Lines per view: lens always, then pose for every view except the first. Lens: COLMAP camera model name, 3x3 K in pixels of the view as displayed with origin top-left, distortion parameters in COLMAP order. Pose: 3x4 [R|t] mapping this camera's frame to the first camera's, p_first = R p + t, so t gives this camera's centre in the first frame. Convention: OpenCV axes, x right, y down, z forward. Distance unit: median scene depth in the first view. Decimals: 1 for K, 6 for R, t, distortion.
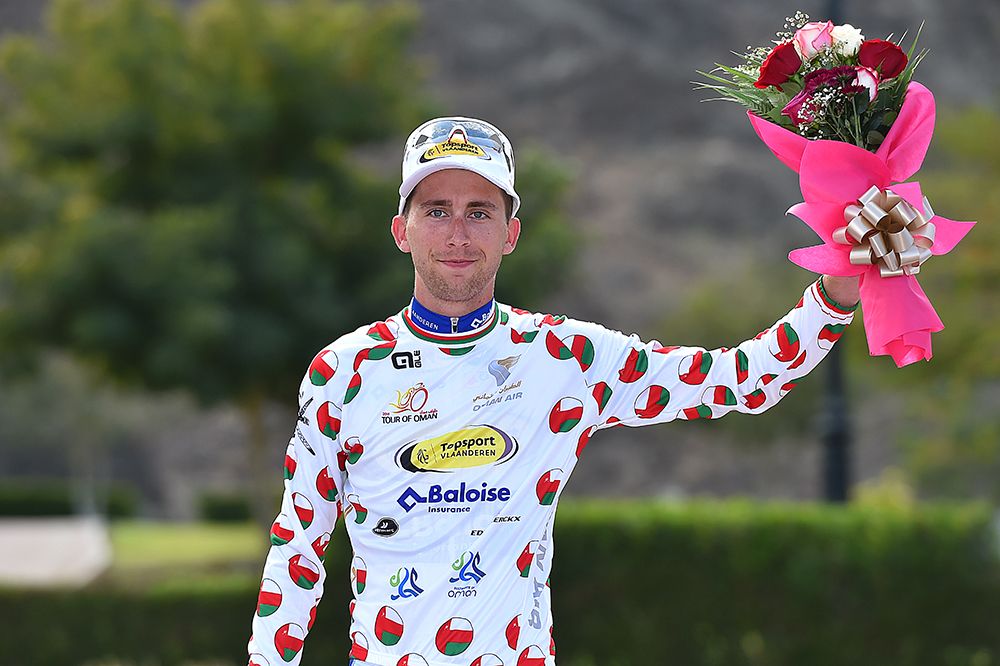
lens RADIAL K [[6036.3, 0, 508.1], [0, 6036.3, 332.9], [0, 0, 1]] dist [0.874074, 0.000000]
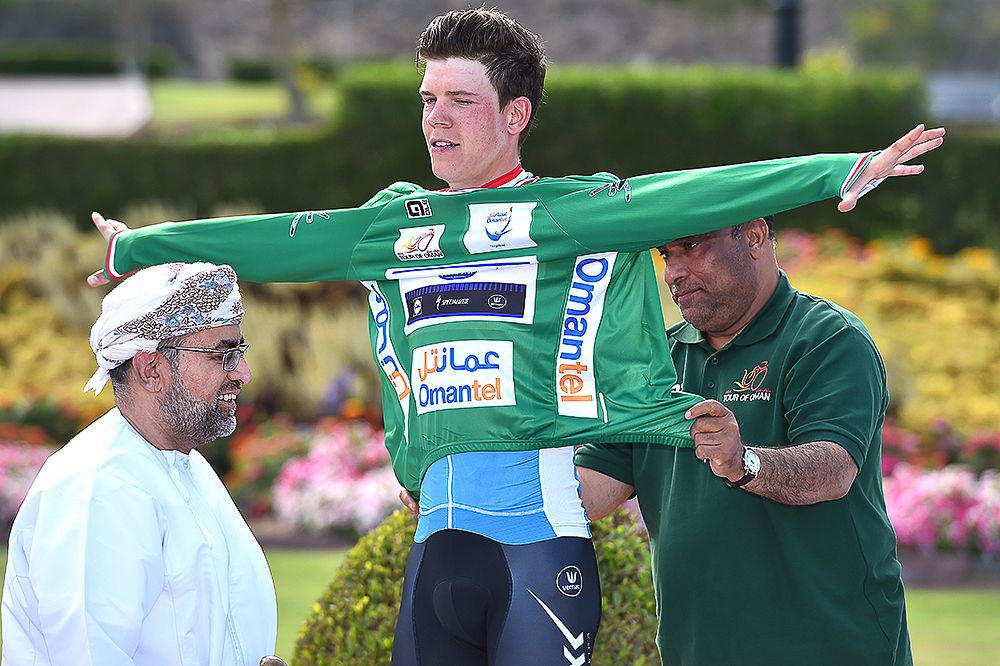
lens RADIAL K [[6036.3, 0, 495.9], [0, 6036.3, 335.0], [0, 0, 1]] dist [0.874074, 0.000000]
pose [[0.999986, 0.004500, 0.002828, -0.003612], [-0.004704, 0.997029, 0.076883, -0.009353], [-0.002474, -0.076895, 0.997036, -0.142612]]
